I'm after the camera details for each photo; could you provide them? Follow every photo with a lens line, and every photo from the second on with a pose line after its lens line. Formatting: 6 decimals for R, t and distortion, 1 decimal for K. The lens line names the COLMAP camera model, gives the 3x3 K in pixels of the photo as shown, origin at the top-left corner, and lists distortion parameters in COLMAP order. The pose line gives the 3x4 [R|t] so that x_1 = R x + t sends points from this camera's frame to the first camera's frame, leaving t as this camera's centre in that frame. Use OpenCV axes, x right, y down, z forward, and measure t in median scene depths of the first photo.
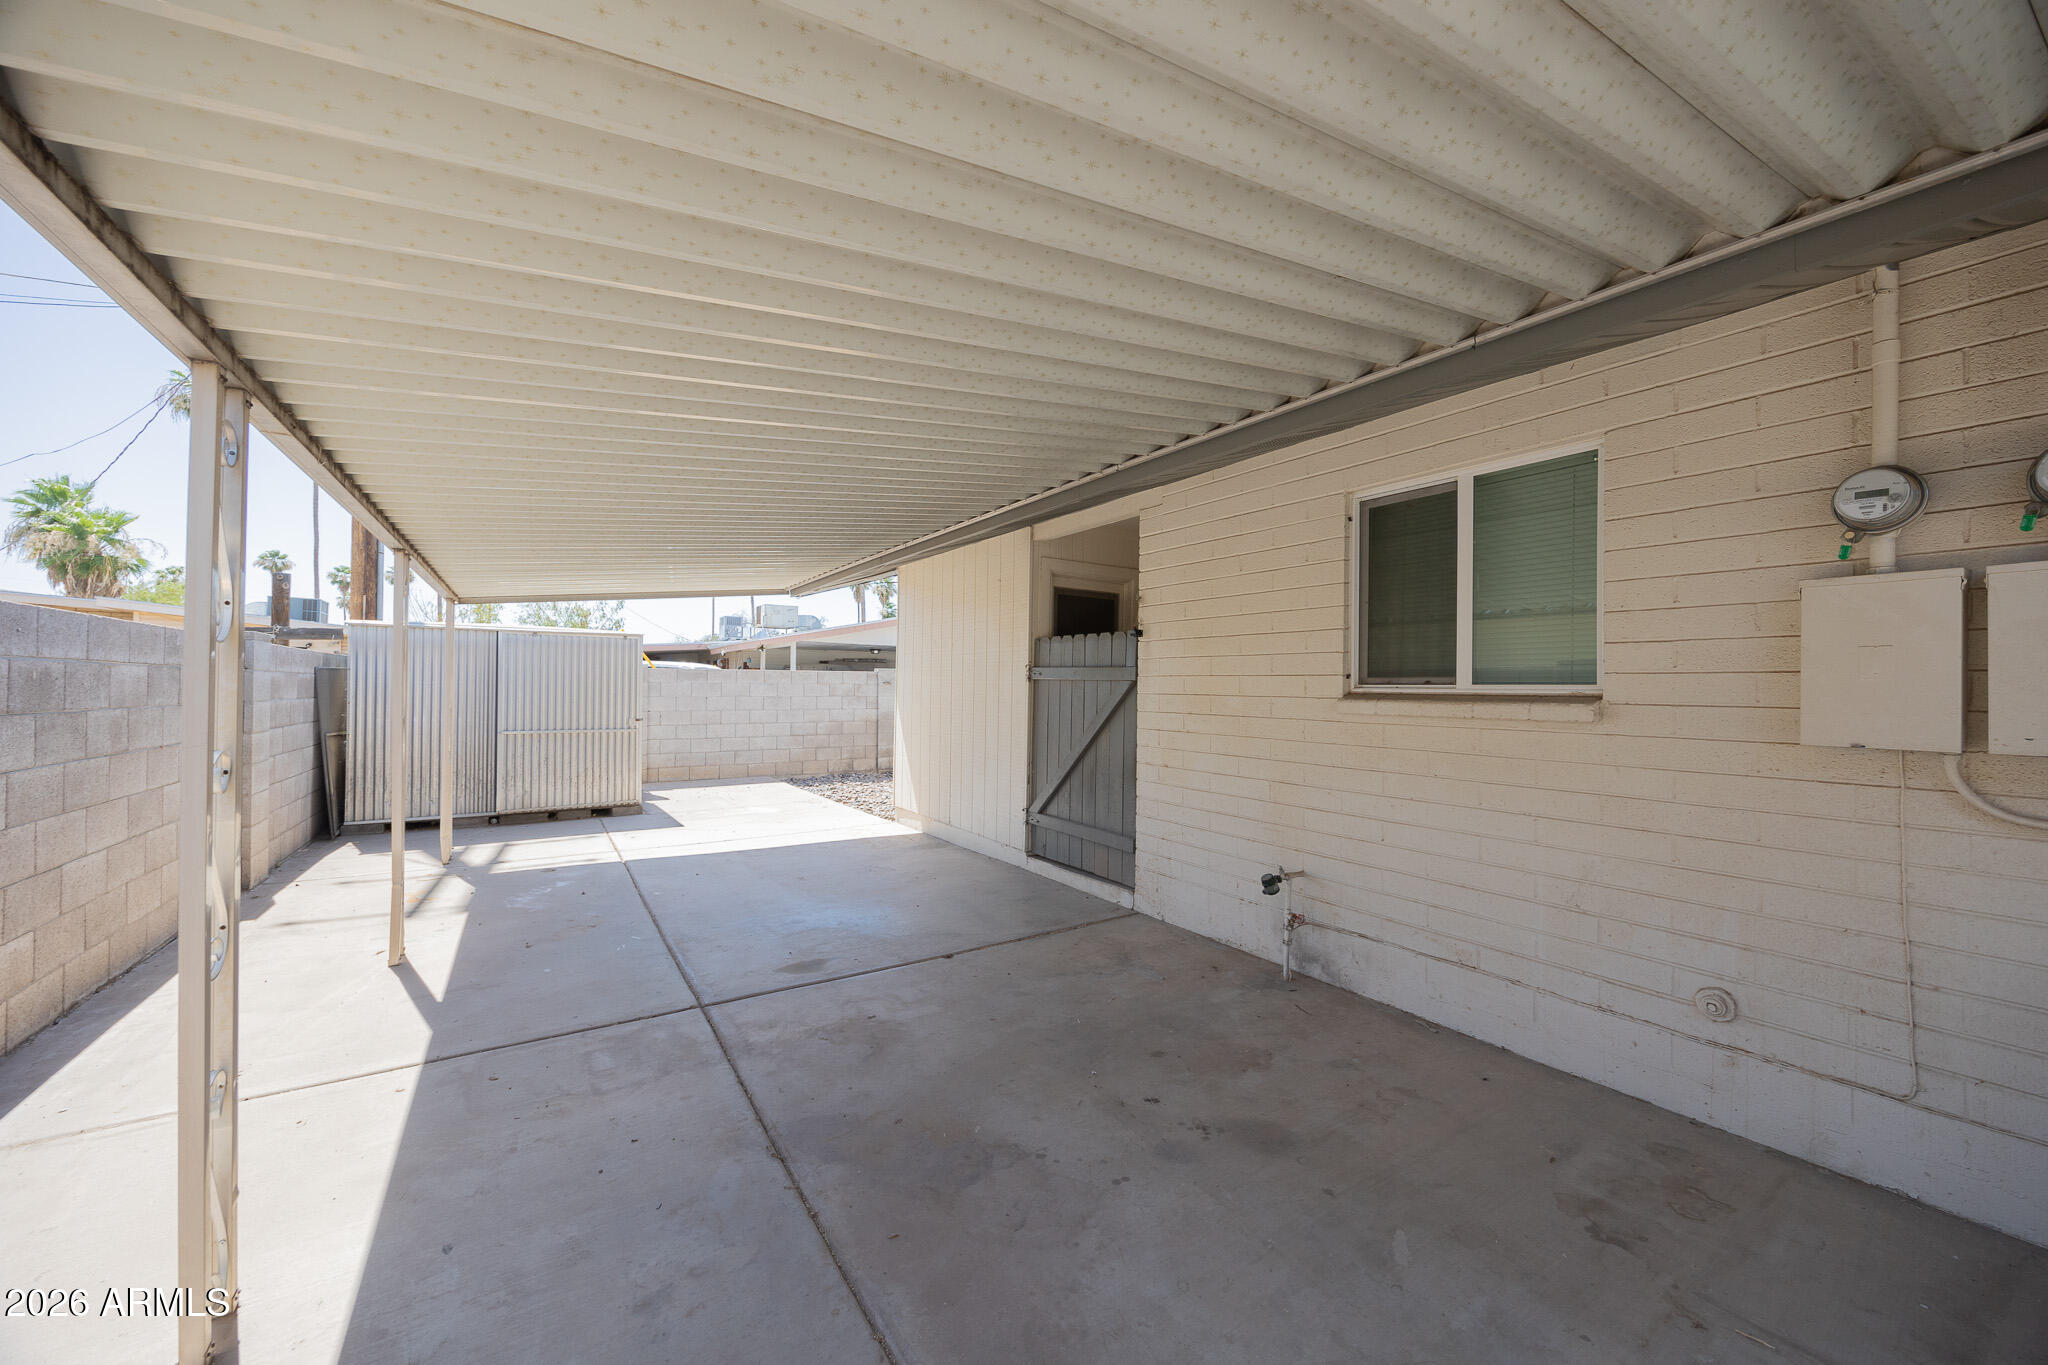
lens RADIAL K [[778.4, 0, 1042.2], [0, 778.4, 682.3], [0, 0, 1]] dist [-0.001183, -0.000736]
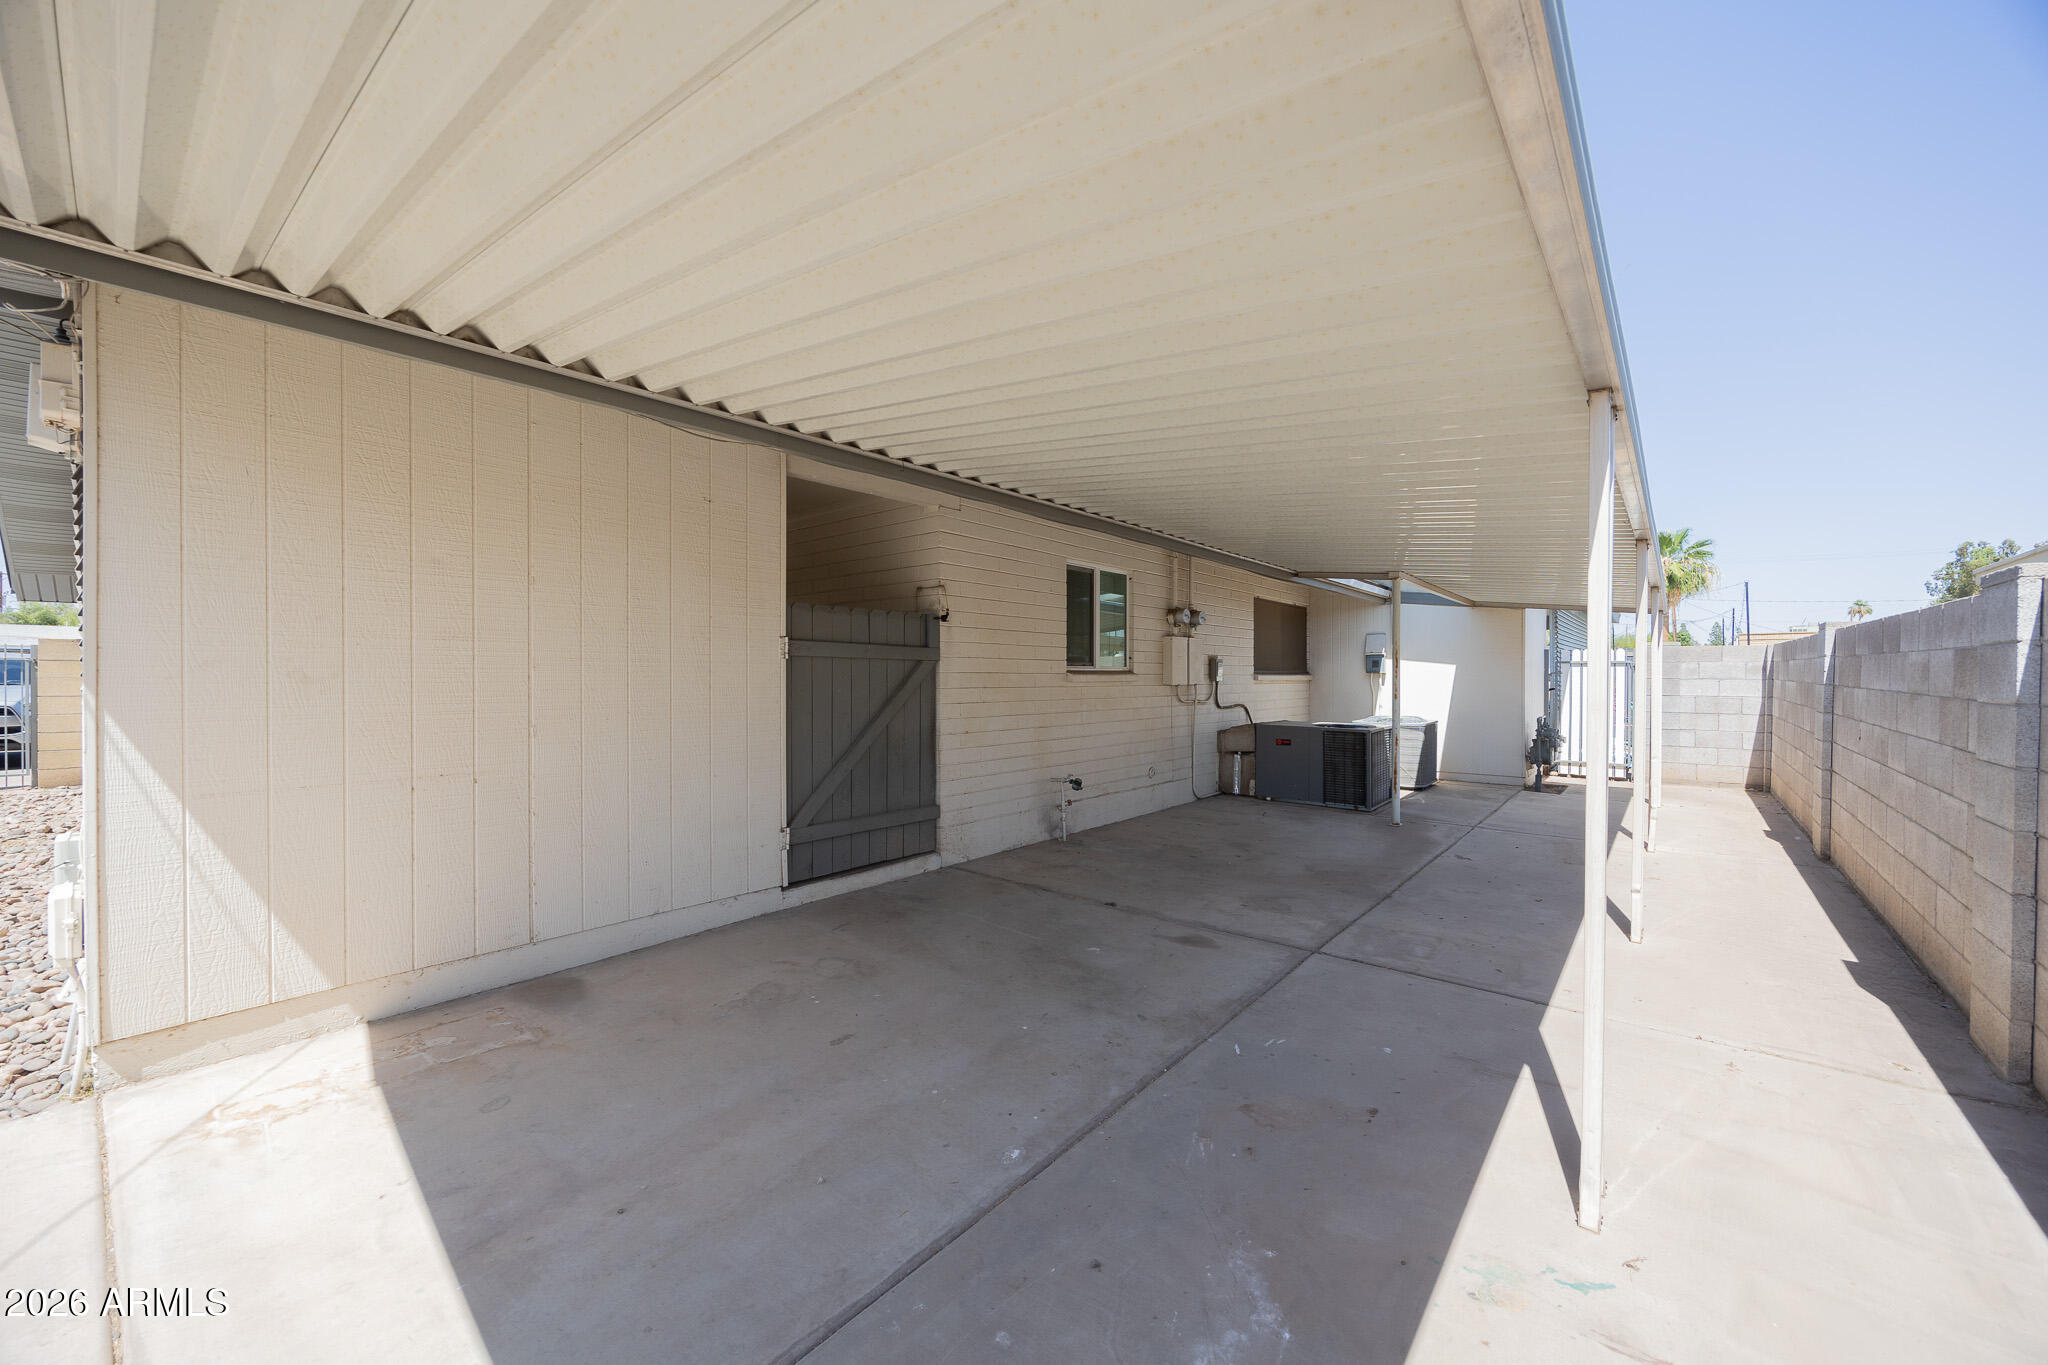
lens RADIAL K [[778.4, 0, 1020.9], [0, 778.4, 679.1], [0, 0, 1]] dist [-0.001183, -0.000736]
pose [[-0.287056, -0.016530, 0.957771, -1.390365], [-0.012477, 0.999831, 0.013517, 0.011071], [-0.957833, -0.008071, -0.287214, 1.736183]]
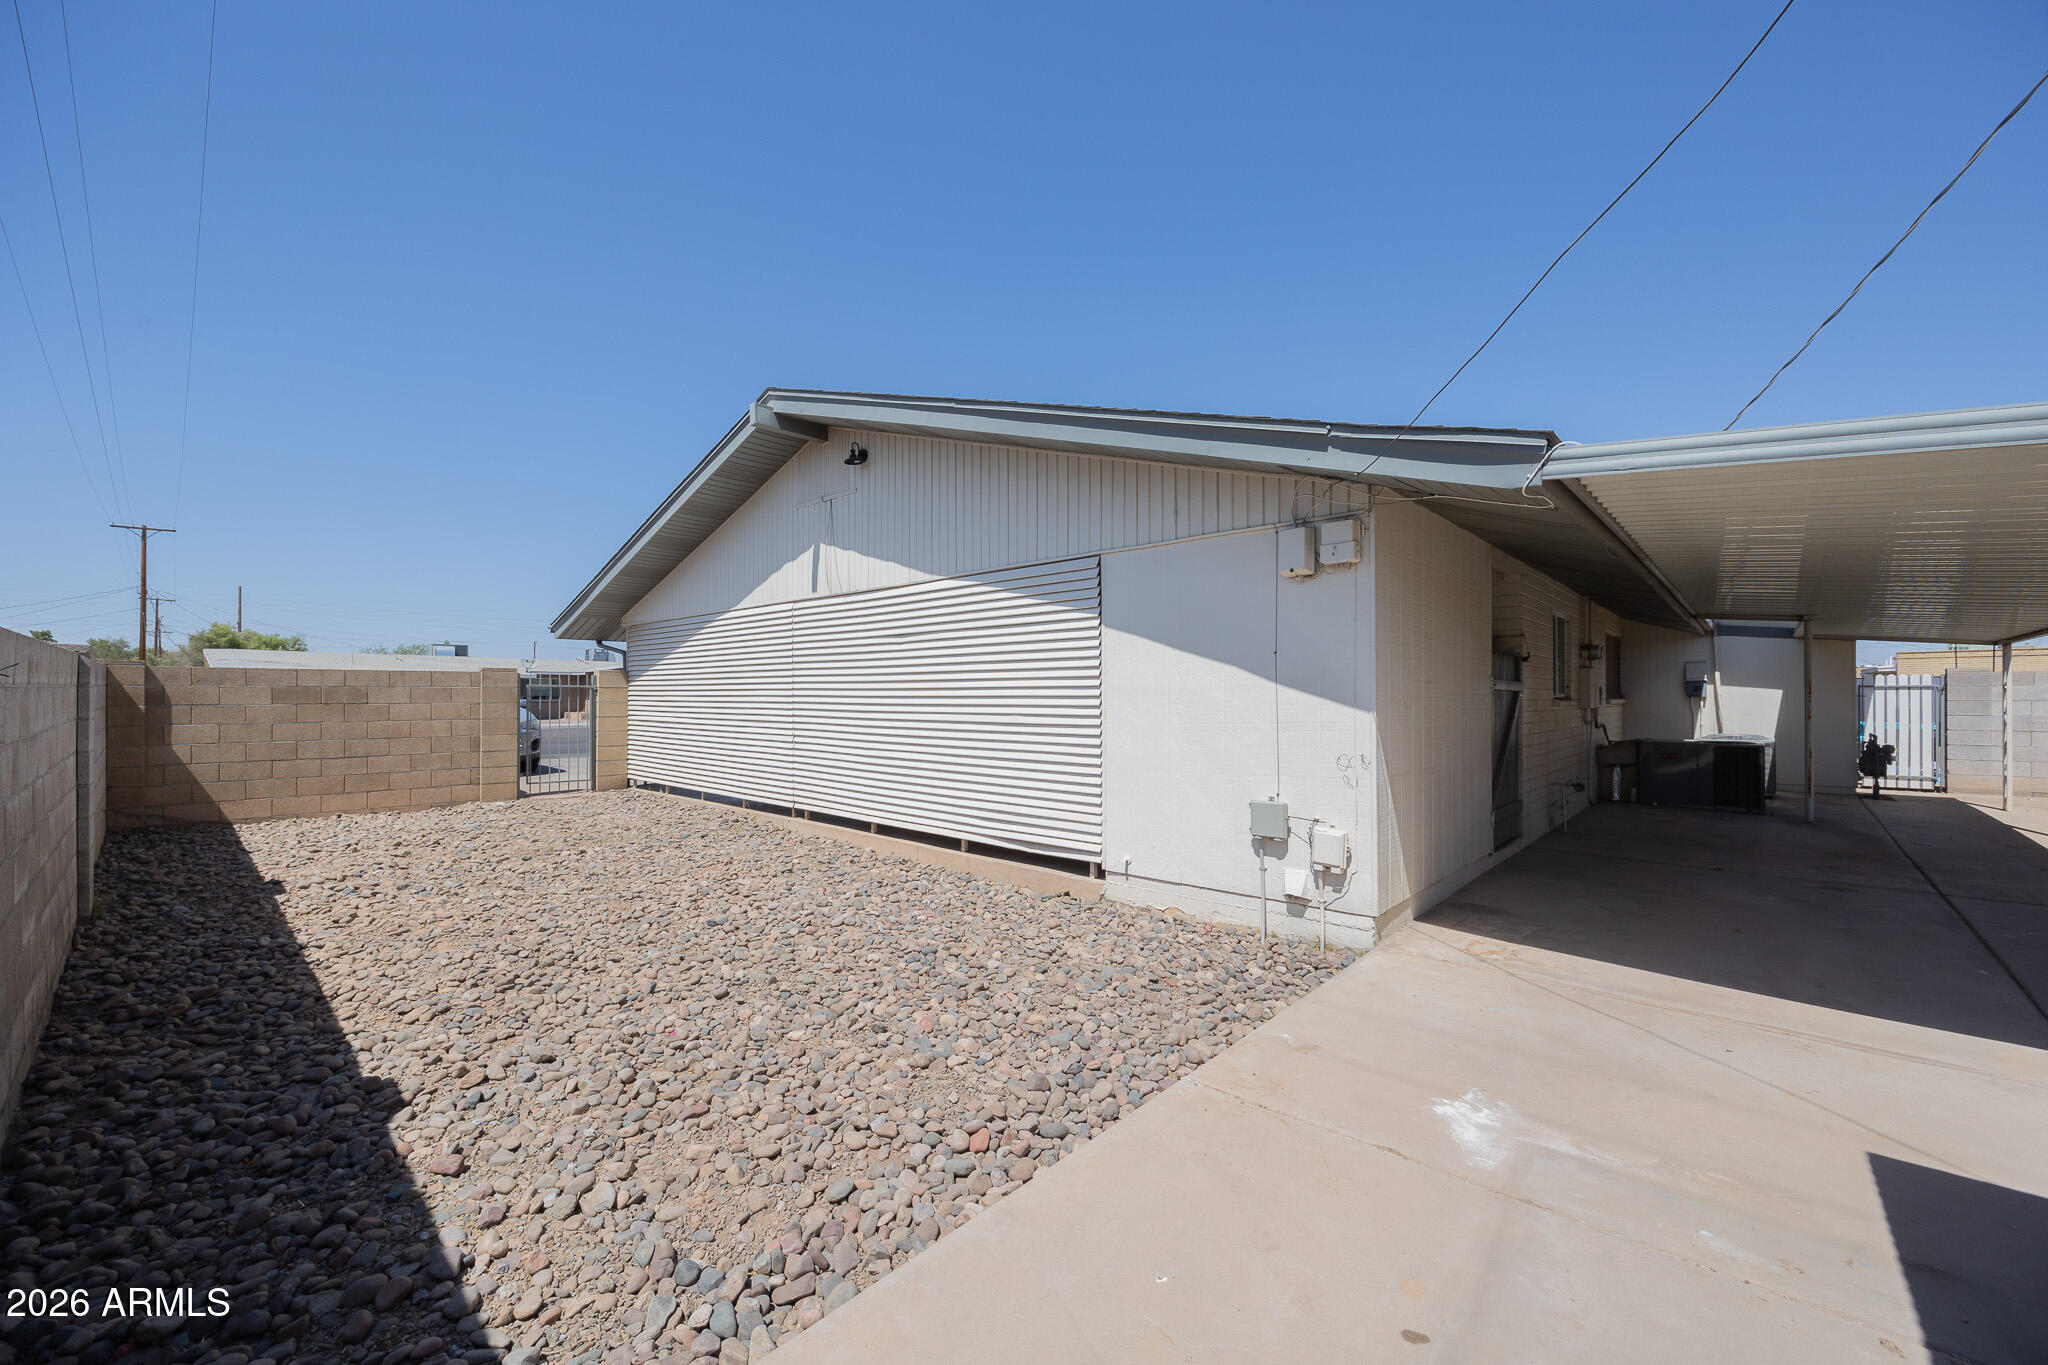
lens RADIAL K [[778.4, 0, 1021.2], [0, 778.4, 693.8], [0, 0, 1]] dist [-0.001183, -0.000736]
pose [[-0.225679, -0.008018, 0.974169, -1.571829], [-0.009026, 0.999940, 0.006139, 0.003508], [-0.974160, -0.007408, -0.225738, 3.240529]]
